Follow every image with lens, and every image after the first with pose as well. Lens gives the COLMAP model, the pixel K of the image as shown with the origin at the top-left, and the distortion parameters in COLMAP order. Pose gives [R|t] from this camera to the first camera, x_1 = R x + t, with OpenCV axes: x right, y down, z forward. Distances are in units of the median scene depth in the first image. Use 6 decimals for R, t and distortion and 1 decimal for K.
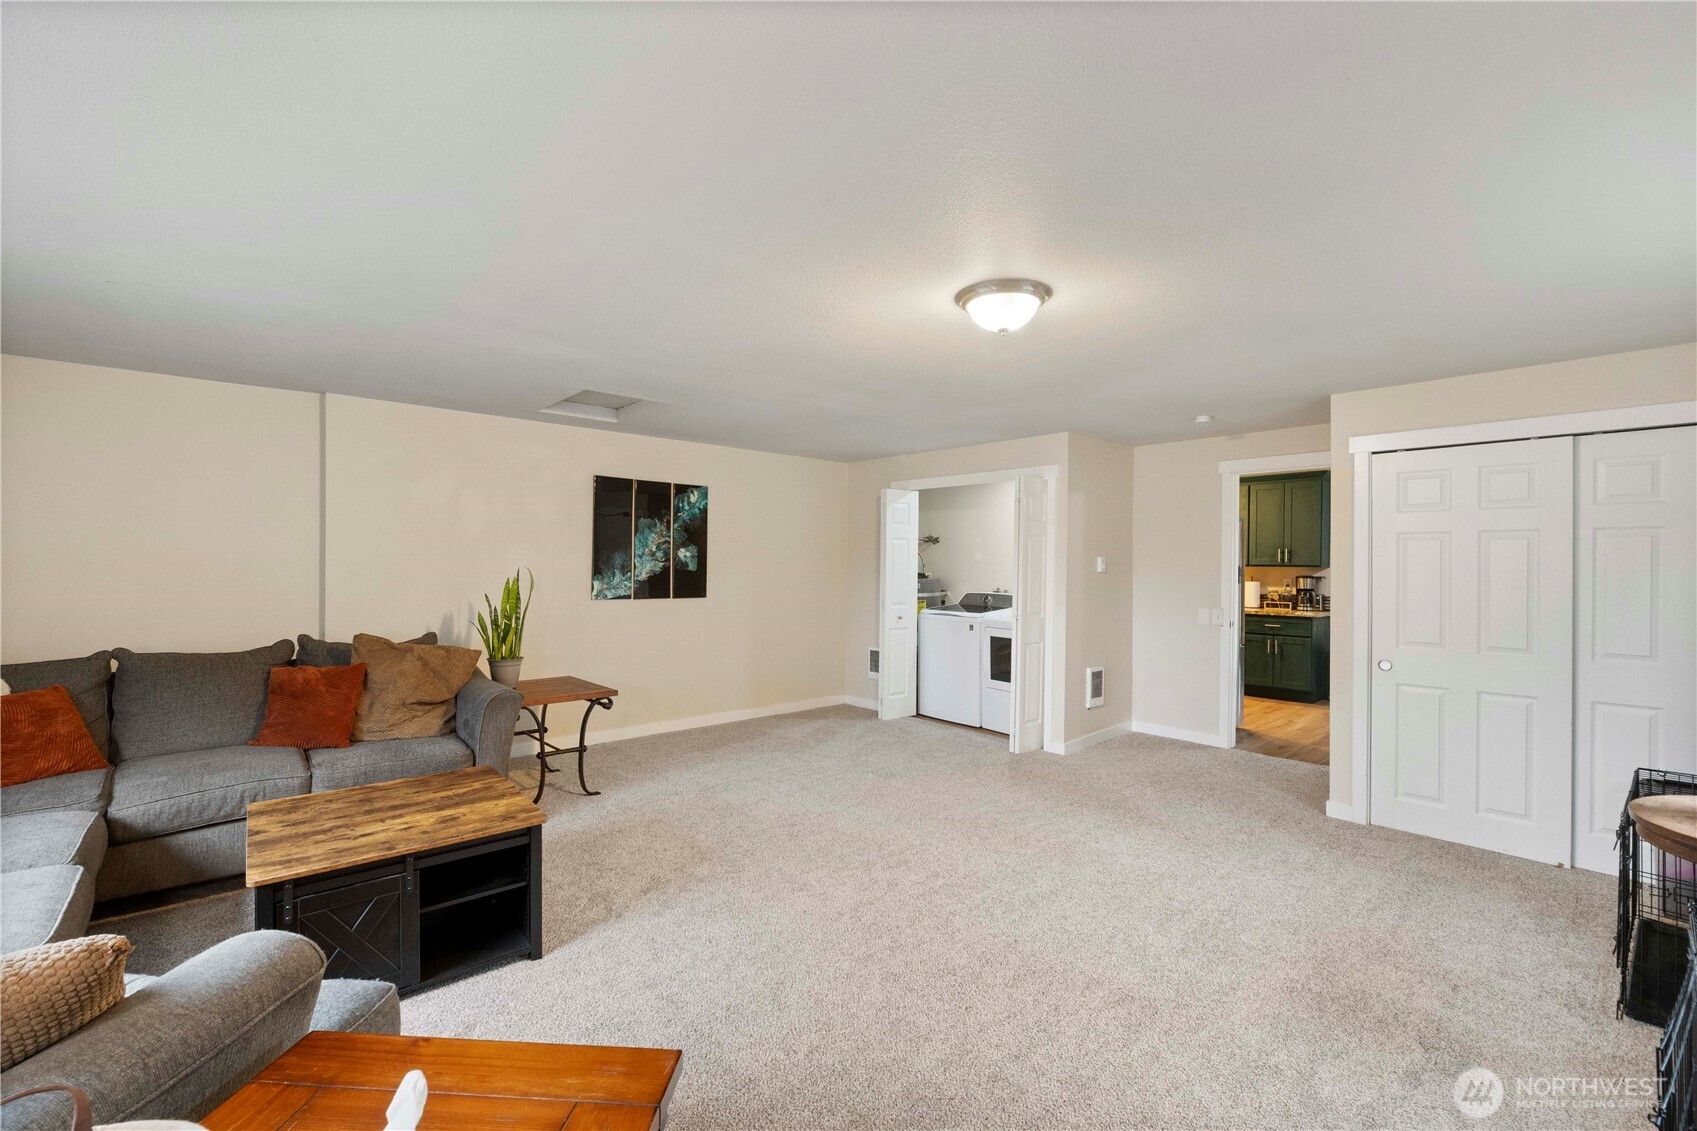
lens RADIAL K [[717.7, 0, 855.5], [0, 717.7, 558.1], [0, 0, 1]] dist [-0.009791, 0.000218]
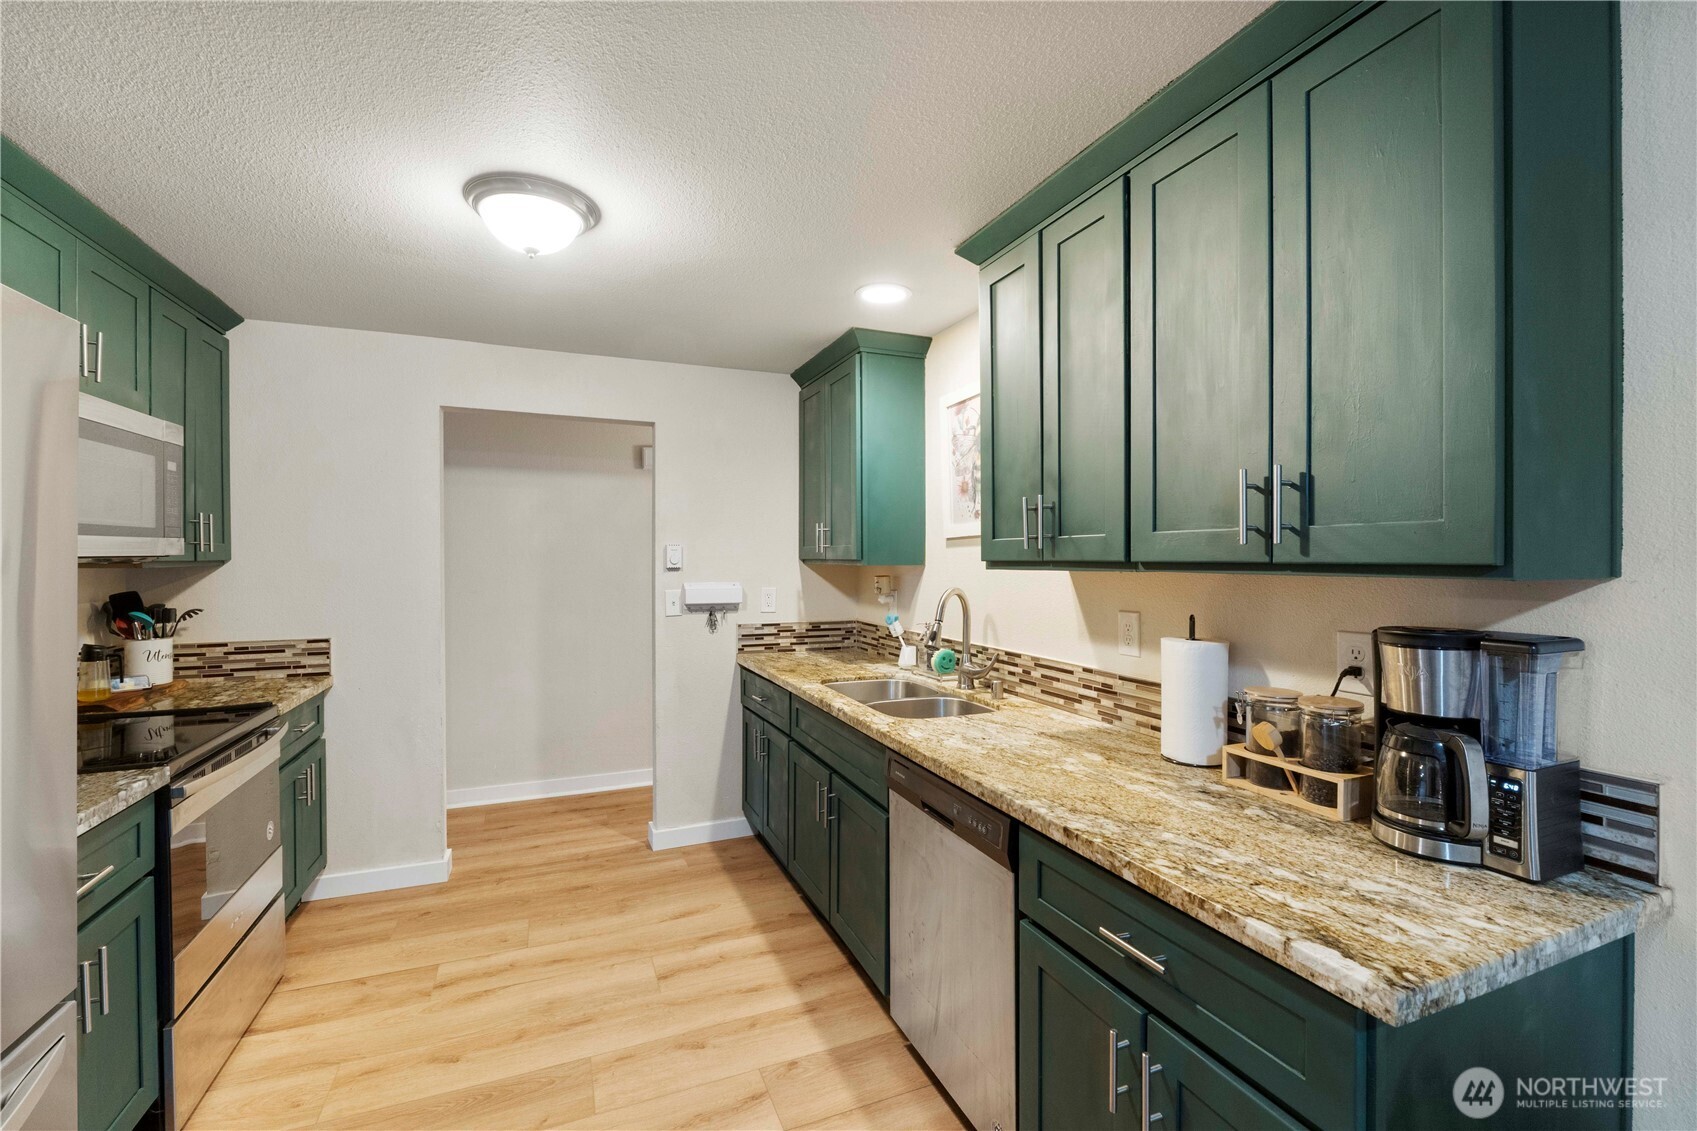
lens RADIAL K [[717.7, 0, 847.9], [0, 717.7, 558.7], [0, 0, 1]] dist [-0.009791, 0.000218]
pose [[0.948237, -0.003631, -0.317544, 0.552773], [0.004720, 0.999985, 0.002663, 0.007413], [0.317530, -0.004024, 0.948240, 0.799581]]
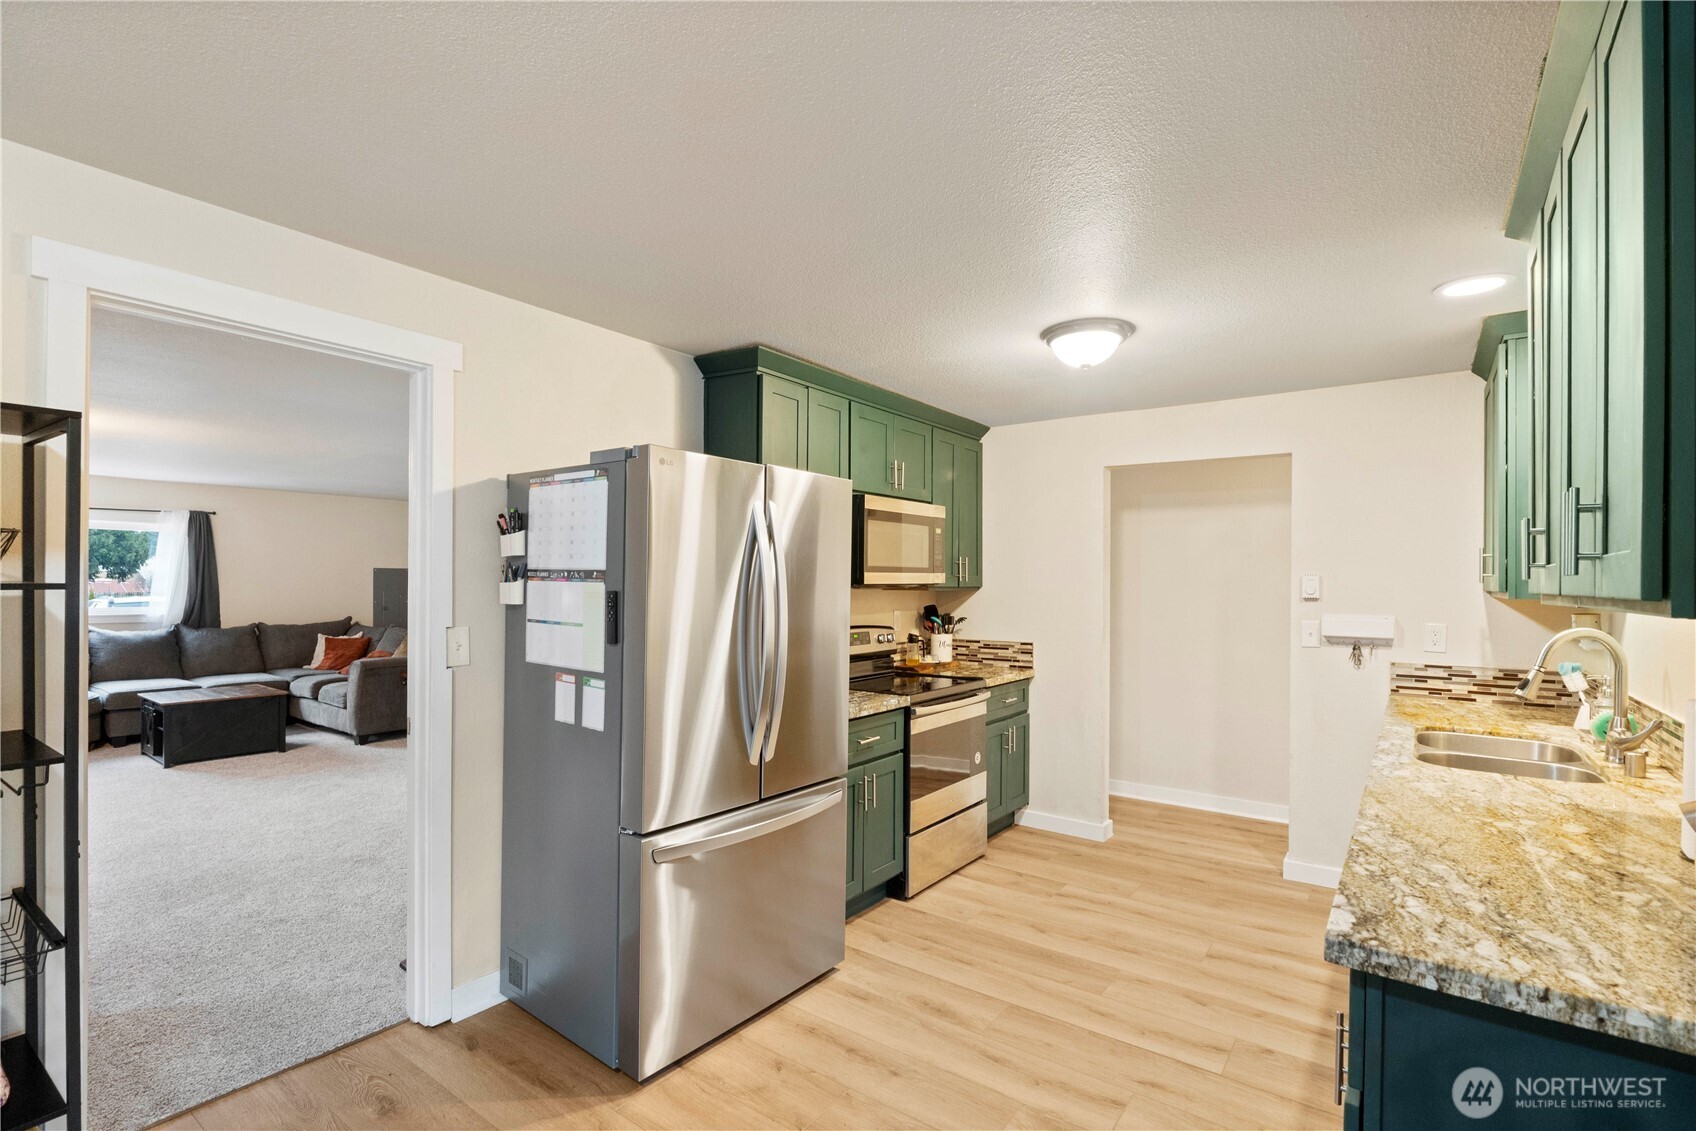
lens RADIAL K [[793.7, 0, 837.2], [0, 793.7, 571.1], [0, 0, 1]] dist [-0.000567, 0.000254]
pose [[0.208347, -0.017629, -0.977896, 0.801483], [-0.003969, 0.999814, -0.018870, 0.007679], [0.978047, 0.007812, 0.208238, 0.805859]]
